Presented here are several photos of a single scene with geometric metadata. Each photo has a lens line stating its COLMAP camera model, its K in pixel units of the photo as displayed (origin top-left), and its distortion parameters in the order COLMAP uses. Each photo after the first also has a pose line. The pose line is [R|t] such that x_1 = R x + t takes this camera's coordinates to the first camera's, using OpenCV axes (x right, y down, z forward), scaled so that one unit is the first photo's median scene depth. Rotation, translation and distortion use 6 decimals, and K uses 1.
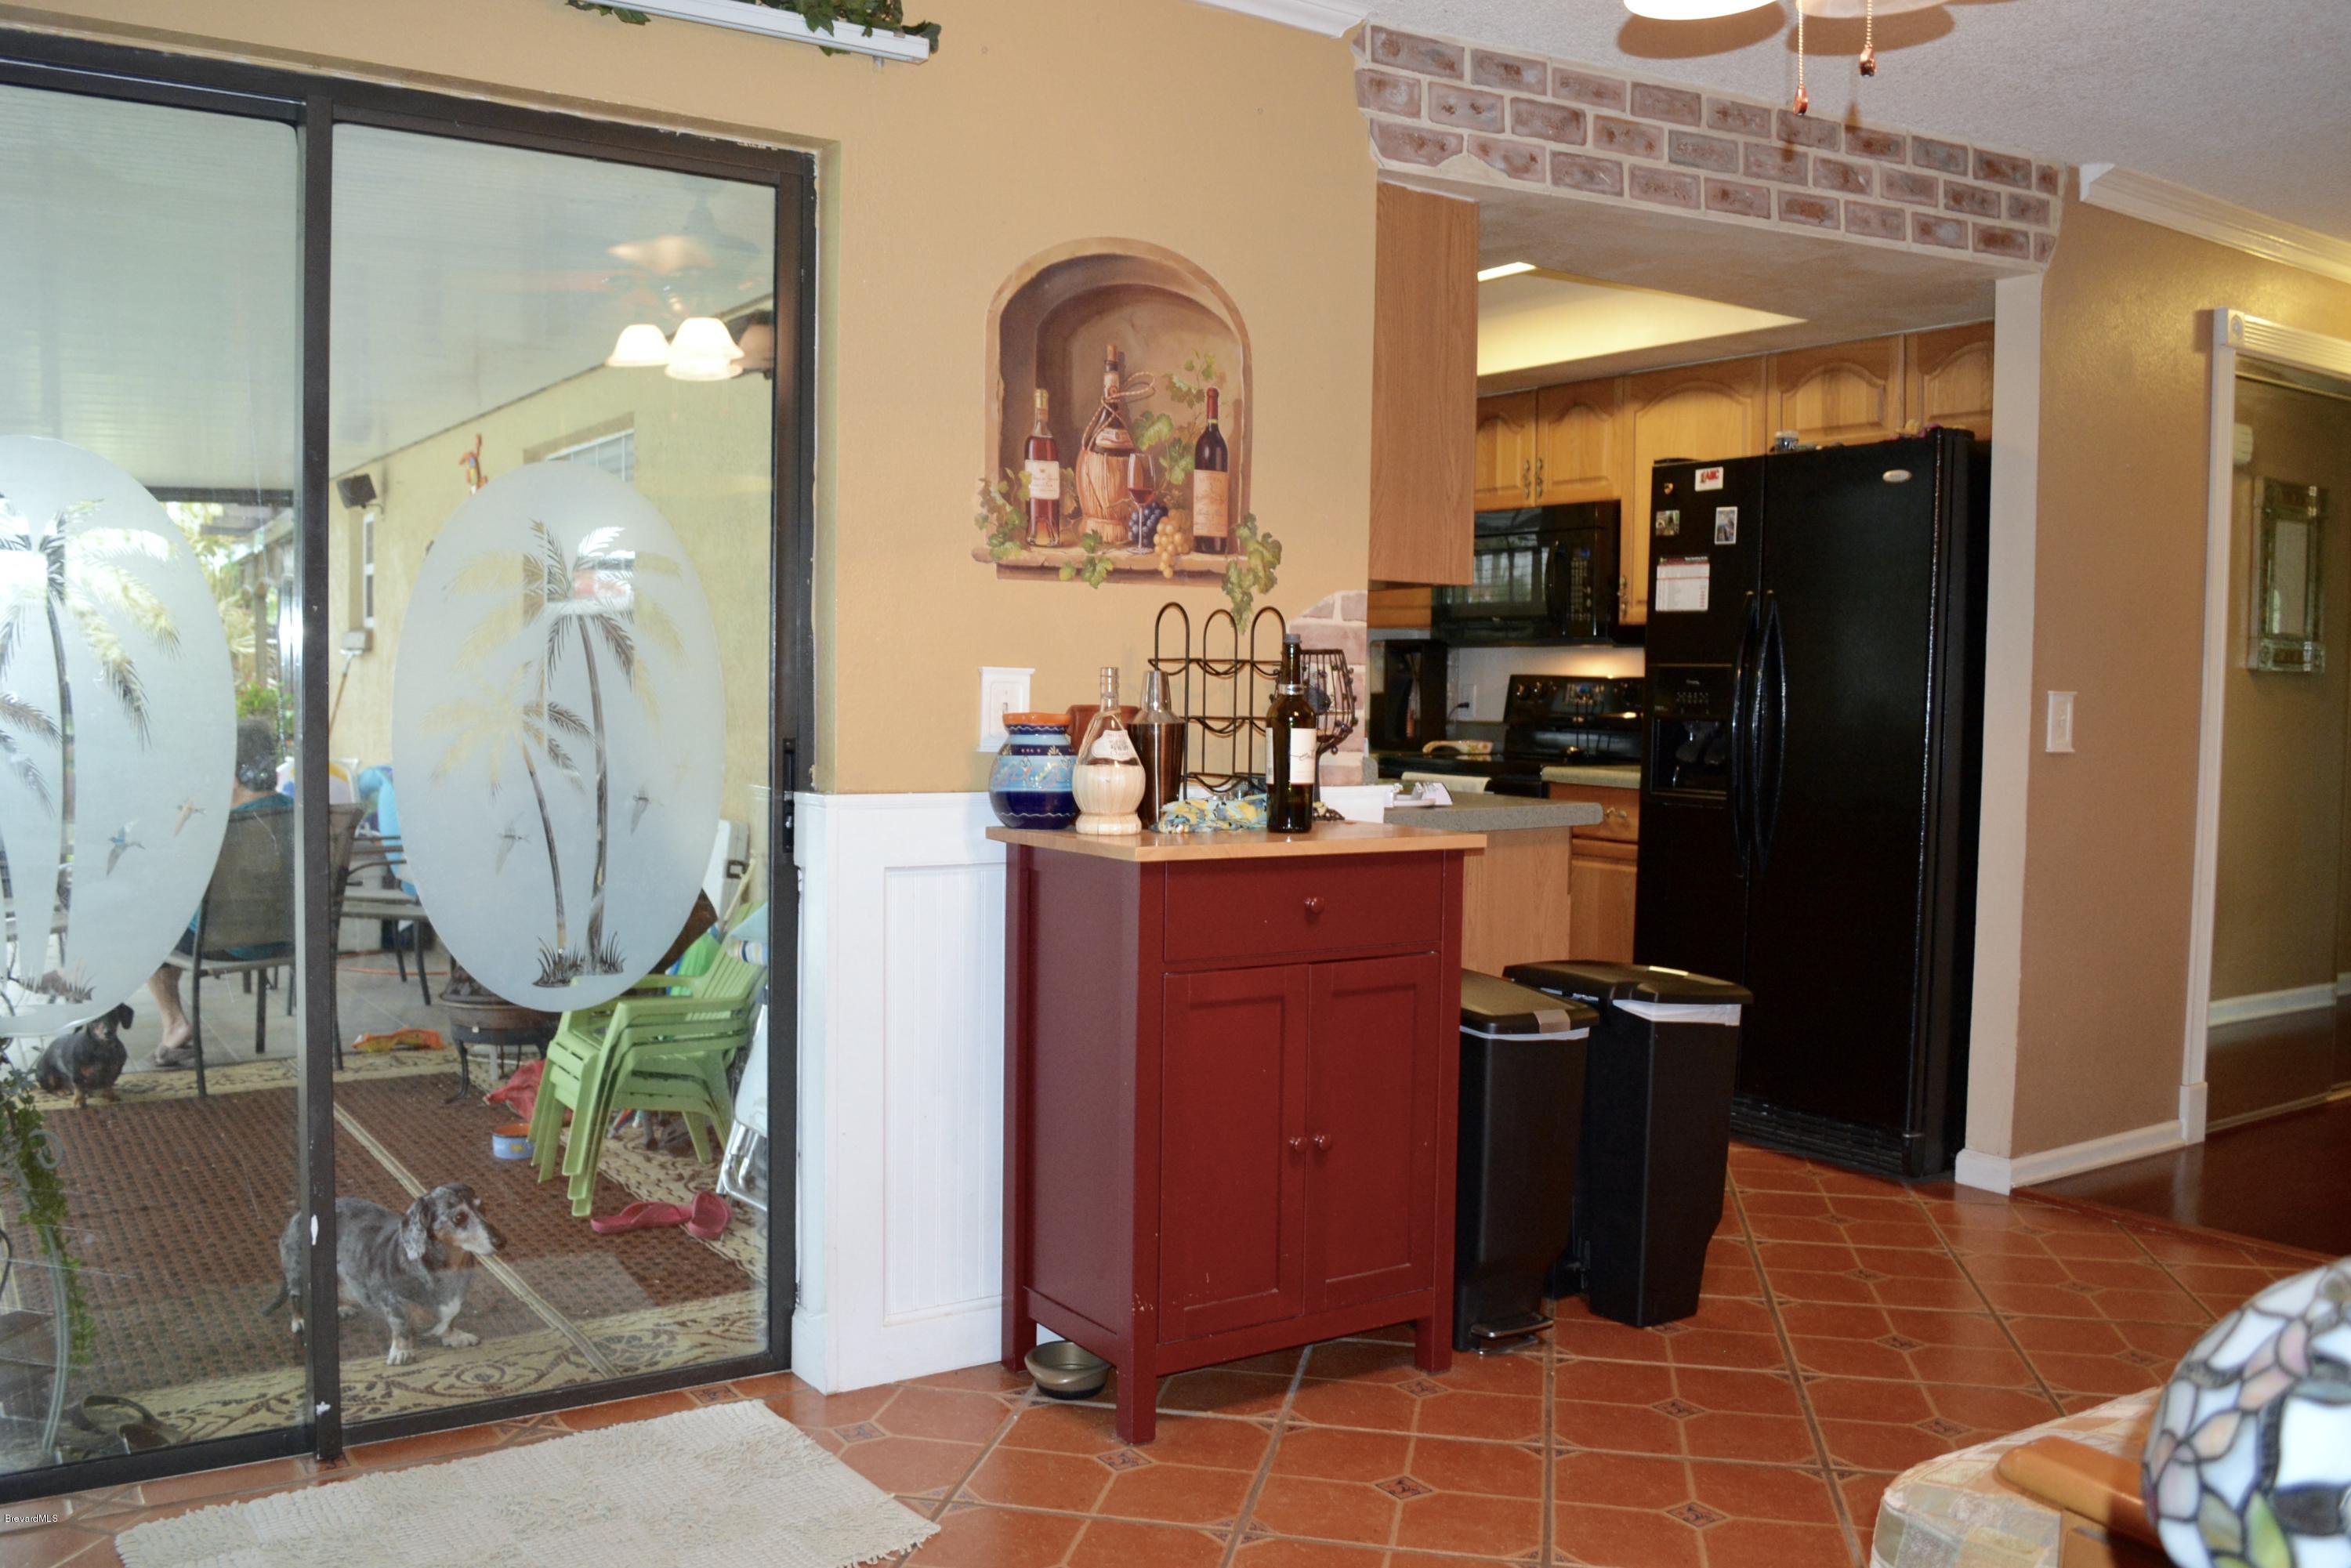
lens RADIAL K [[1877.4, 0, 1175.5], [0, 1877.4, 784.0], [0, 0, 1]] dist [-0.121684, 0.046659]
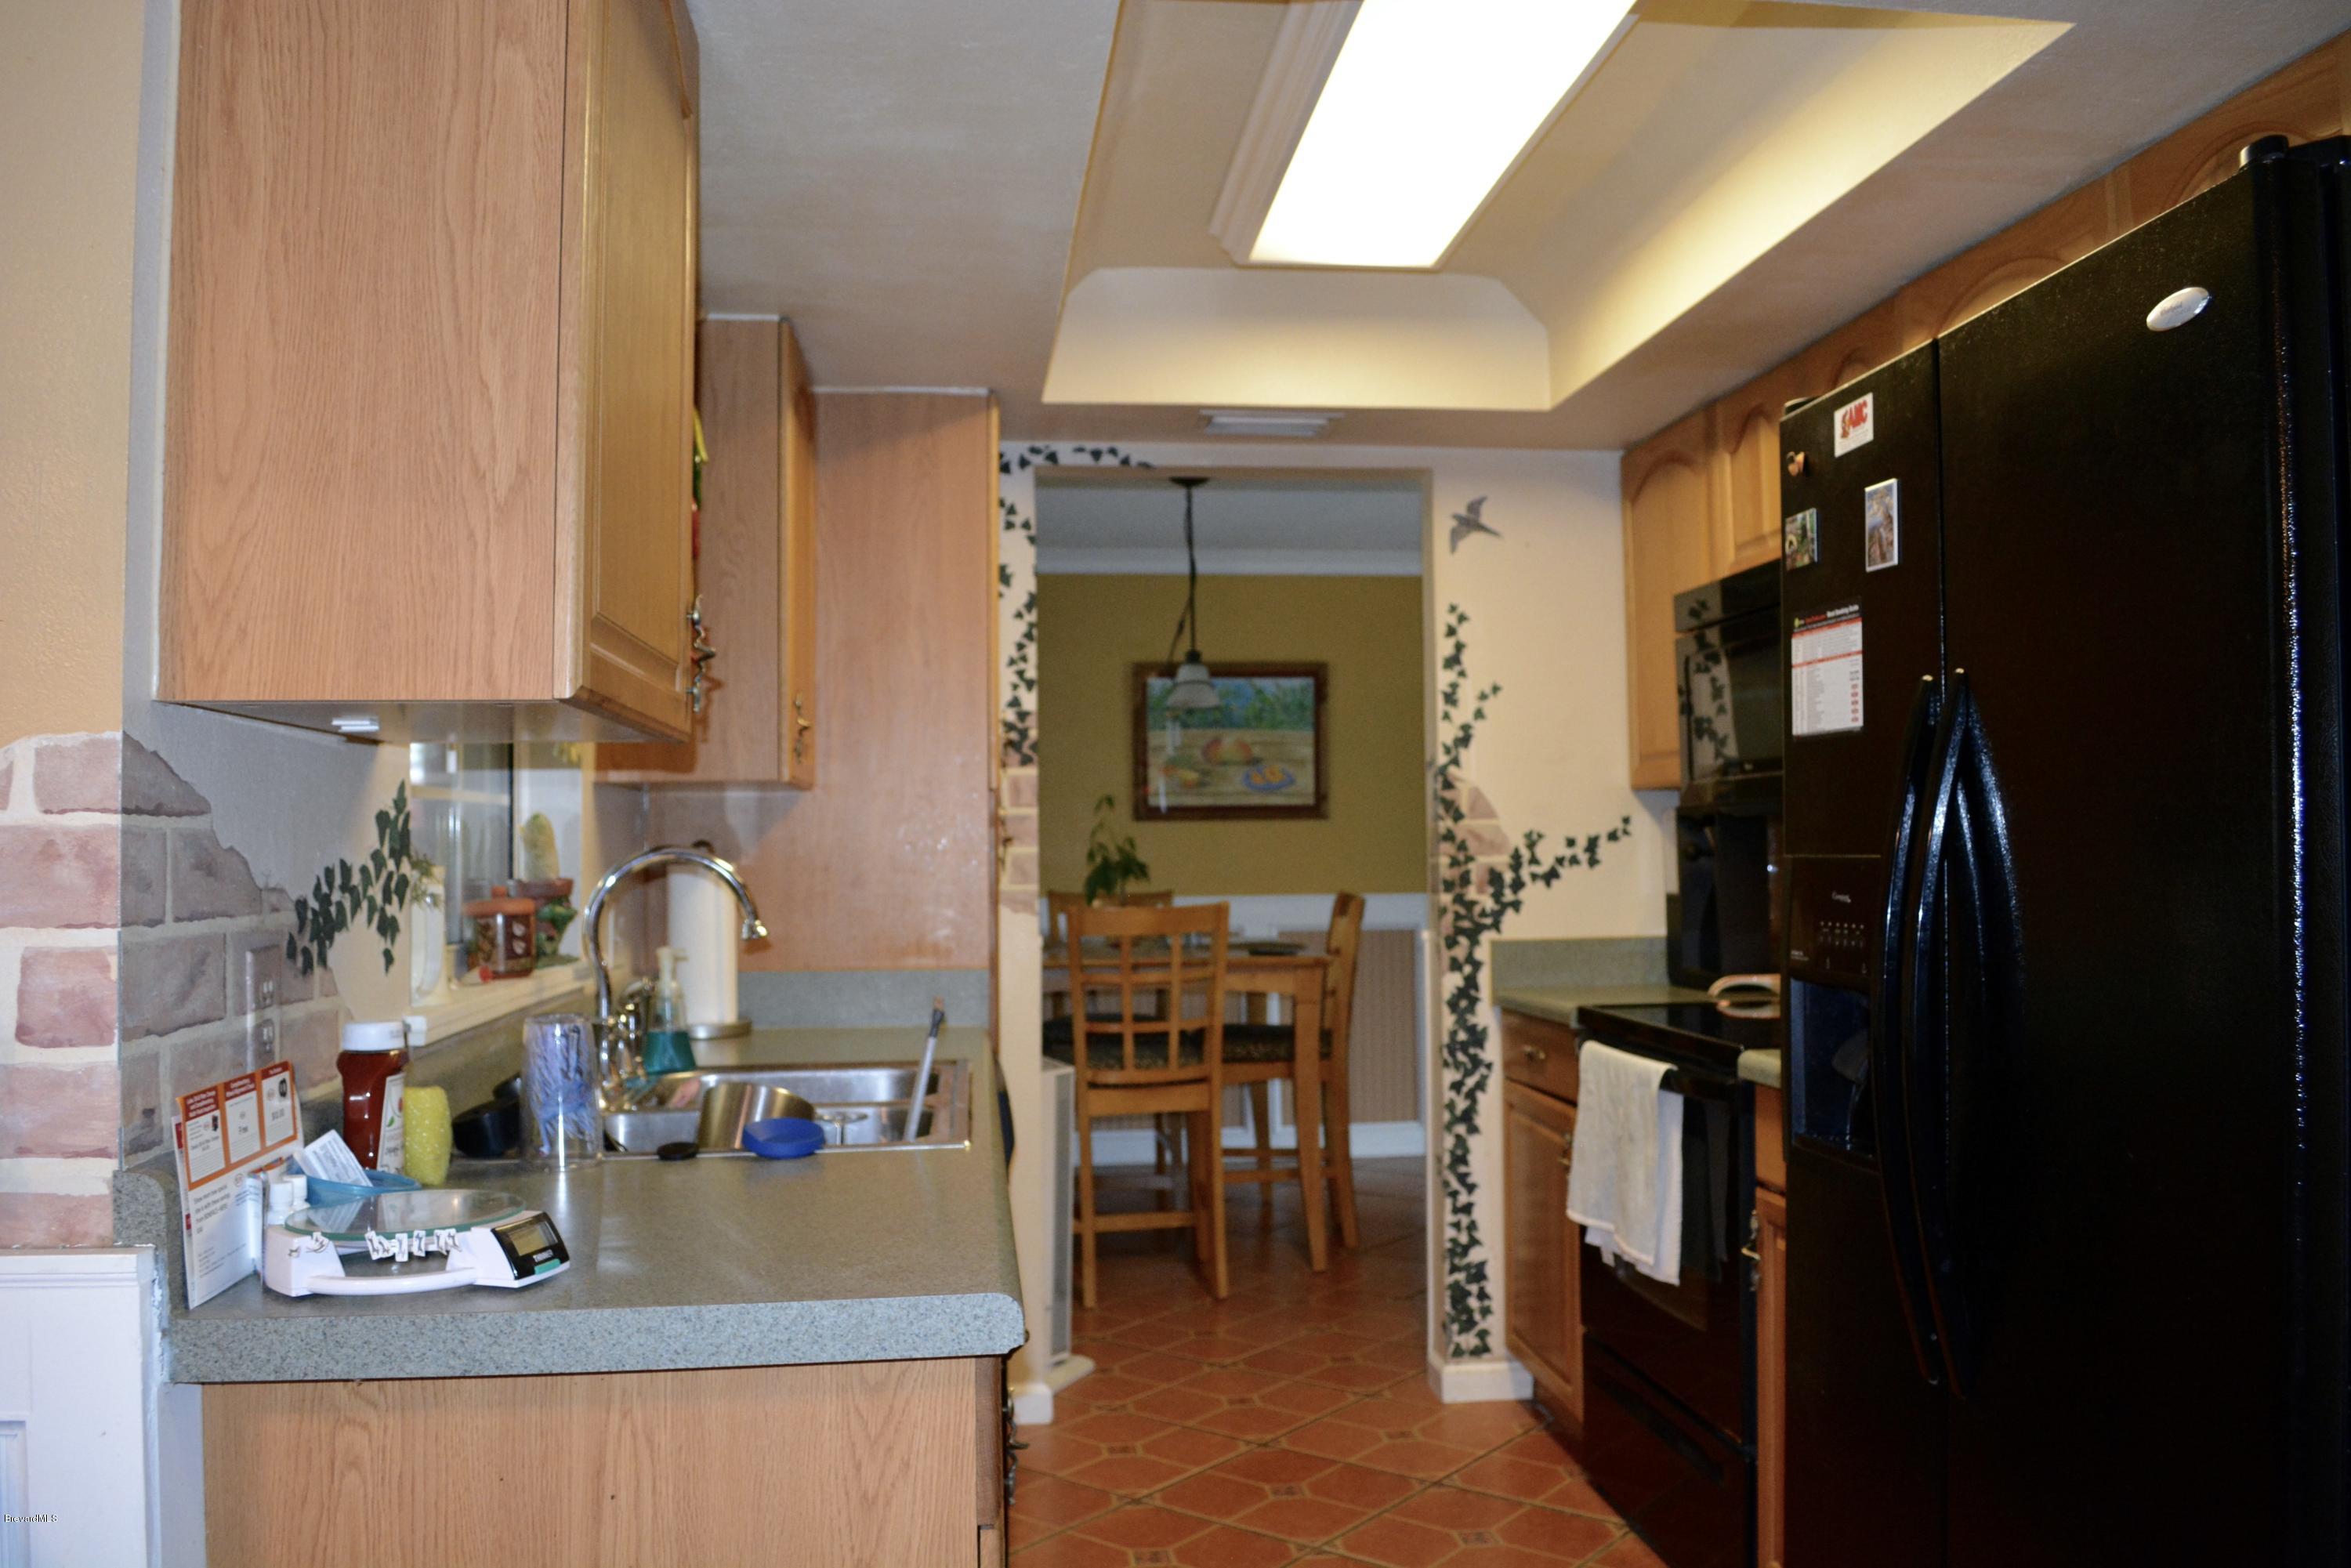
lens RADIAL K [[1877.4, 0, 1175.5], [0, 1877.4, 784.0], [0, 0, 1]] dist [-0.121684, 0.046659]
pose [[0.902449, -0.040117, -0.428925, 0.333459], [0.001346, 0.995912, -0.090315, -0.043854], [0.430795, 0.080927, 0.898814, 0.565991]]
